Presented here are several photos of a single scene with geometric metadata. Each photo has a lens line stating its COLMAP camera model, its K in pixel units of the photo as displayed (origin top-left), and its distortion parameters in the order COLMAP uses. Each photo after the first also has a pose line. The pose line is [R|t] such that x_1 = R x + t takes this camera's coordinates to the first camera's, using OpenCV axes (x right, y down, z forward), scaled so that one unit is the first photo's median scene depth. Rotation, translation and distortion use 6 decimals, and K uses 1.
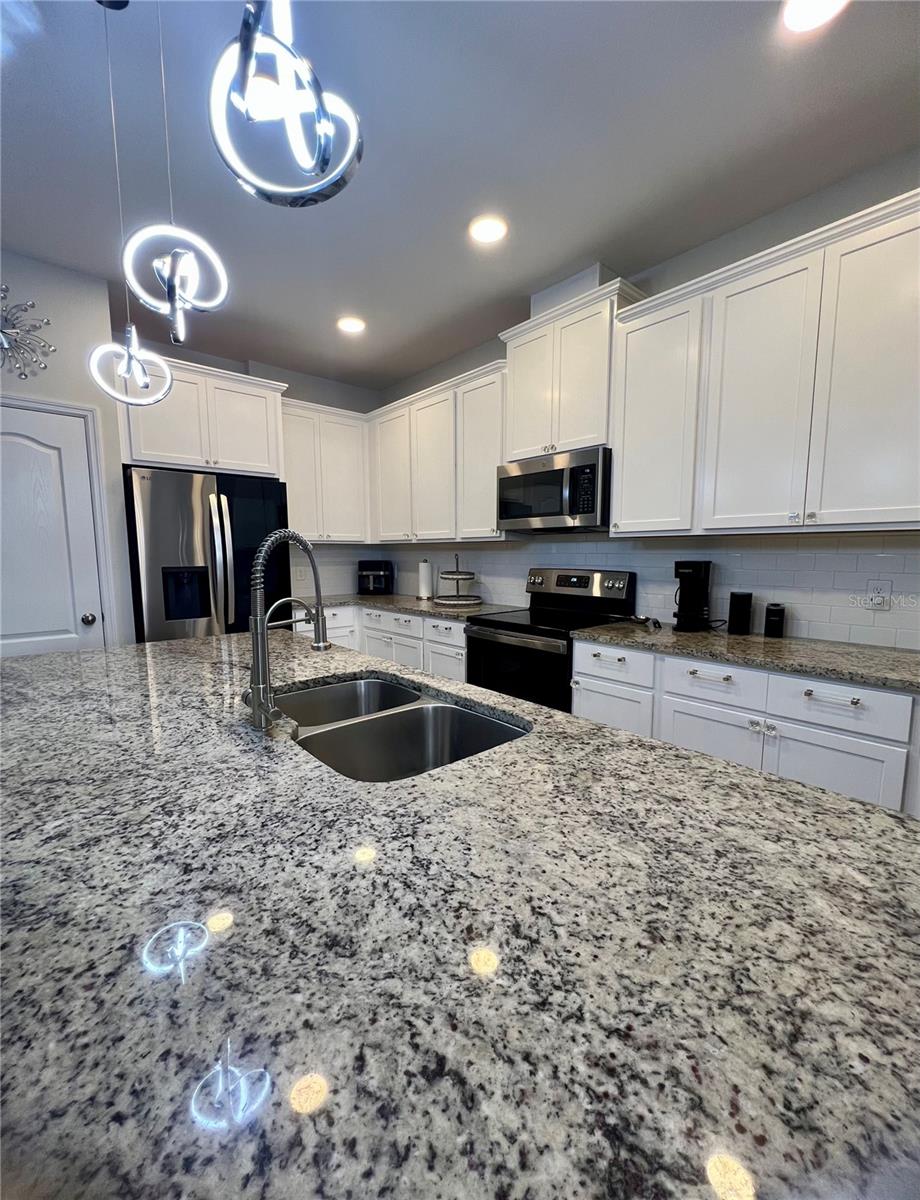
lens RADIAL K [[490.2, 0, 462.5], [0, 490.2, 609.9], [0, 0, 1]] dist [-0.001775, 0.000359]
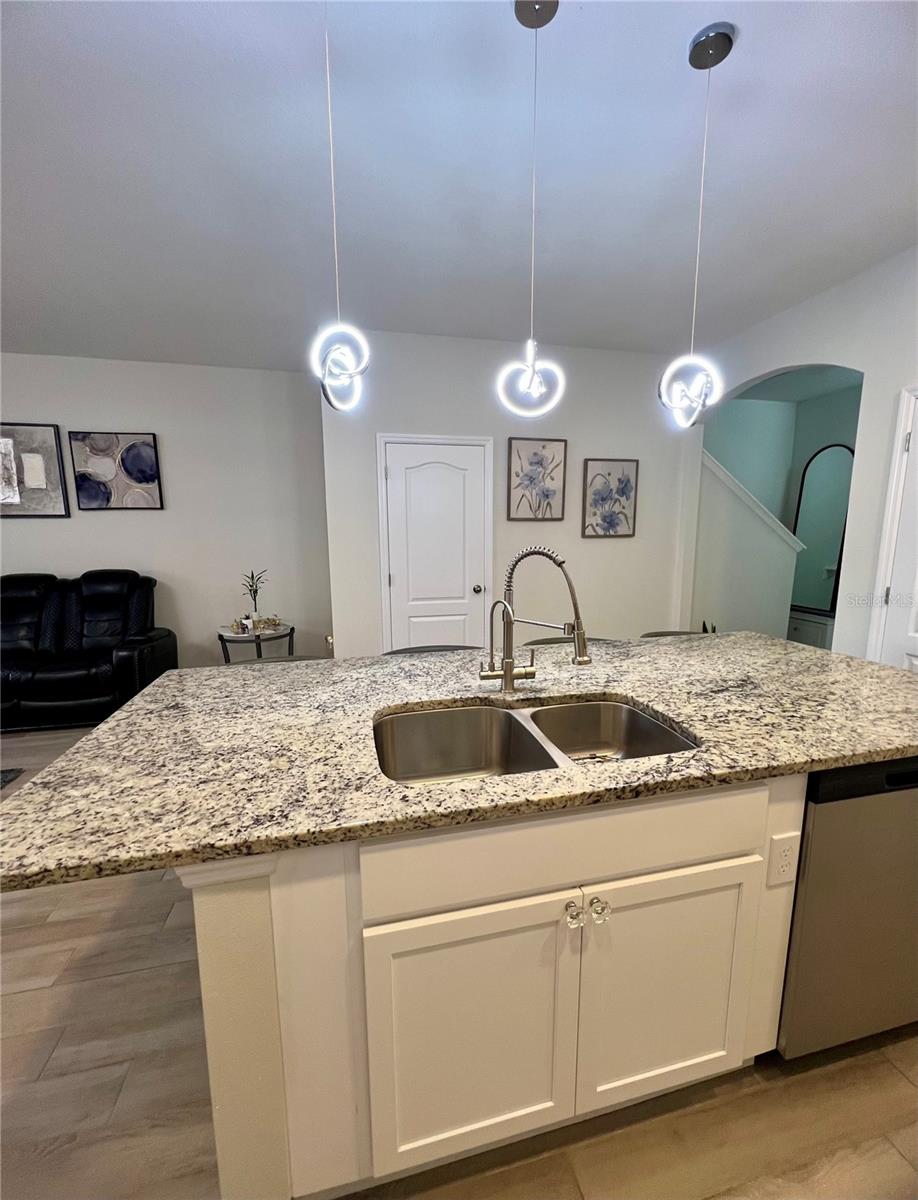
lens RADIAL K [[490.2, 0, 461.5], [0, 490.2, 609.9], [0, 0, 1]] dist [-0.001775, 0.000359]
pose [[-0.468333, 0.148183, -0.871037, 1.213685], [-0.095258, 0.971622, 0.216512, -0.393266], [0.878402, 0.184373, -0.440927, 2.160327]]
